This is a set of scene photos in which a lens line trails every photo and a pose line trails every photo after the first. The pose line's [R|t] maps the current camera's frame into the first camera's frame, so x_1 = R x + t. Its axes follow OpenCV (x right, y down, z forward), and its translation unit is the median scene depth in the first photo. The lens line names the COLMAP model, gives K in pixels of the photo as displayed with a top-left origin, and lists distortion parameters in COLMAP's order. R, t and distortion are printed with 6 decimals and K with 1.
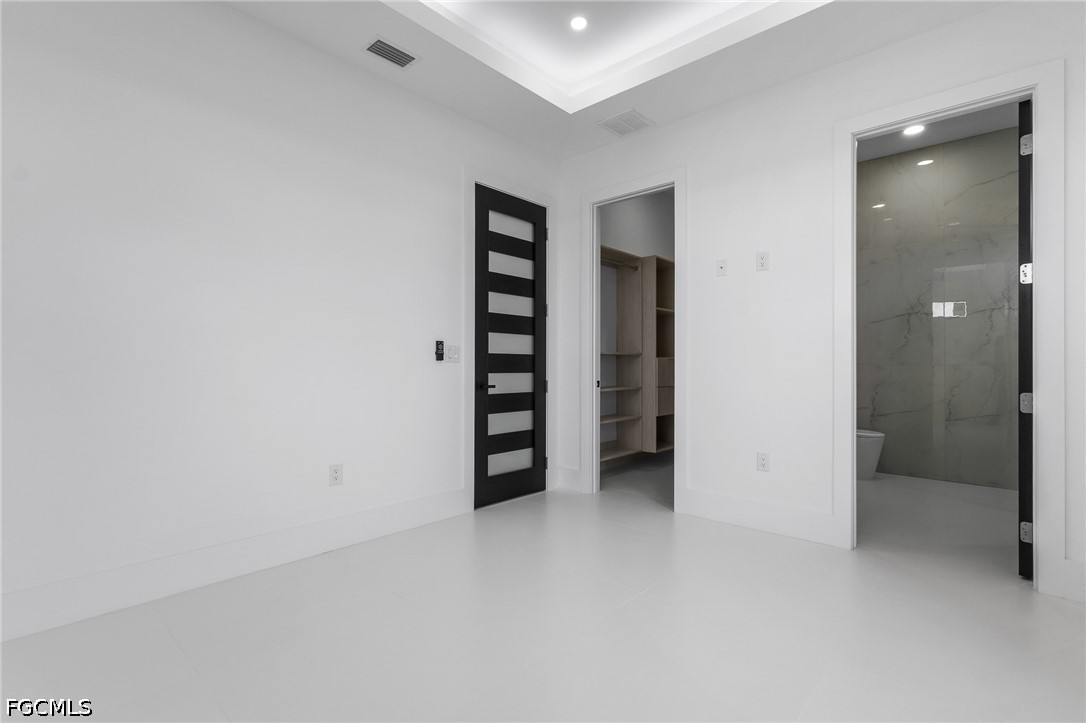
lens RADIAL K [[508.4, 0, 548.1], [0, 508.4, 363.7], [0, 0, 1]] dist [0.001949, 0.001784]
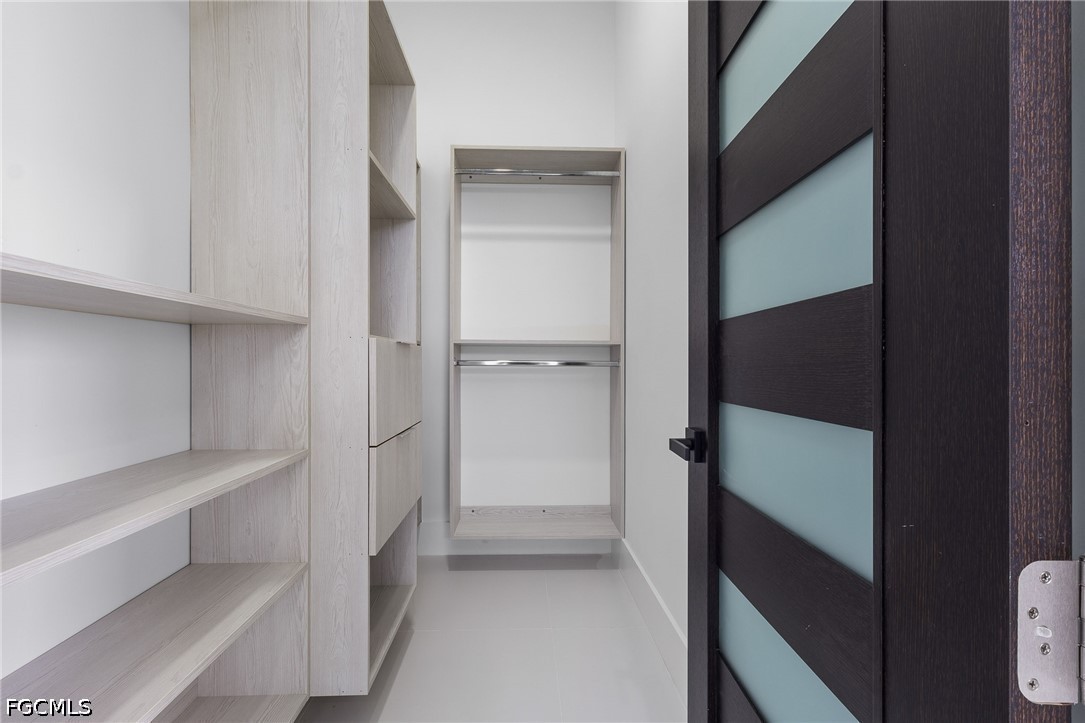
lens RADIAL K [[508.0, 0, 543.7], [0, 508.0, 363.7], [0, 0, 1]] dist [0.001949, 0.001784]
pose [[0.742542, -0.004853, 0.669782, 0.099511], [-0.002971, 0.999940, 0.010539, -0.000996], [-0.669793, -0.009815, 0.742483, 0.723281]]
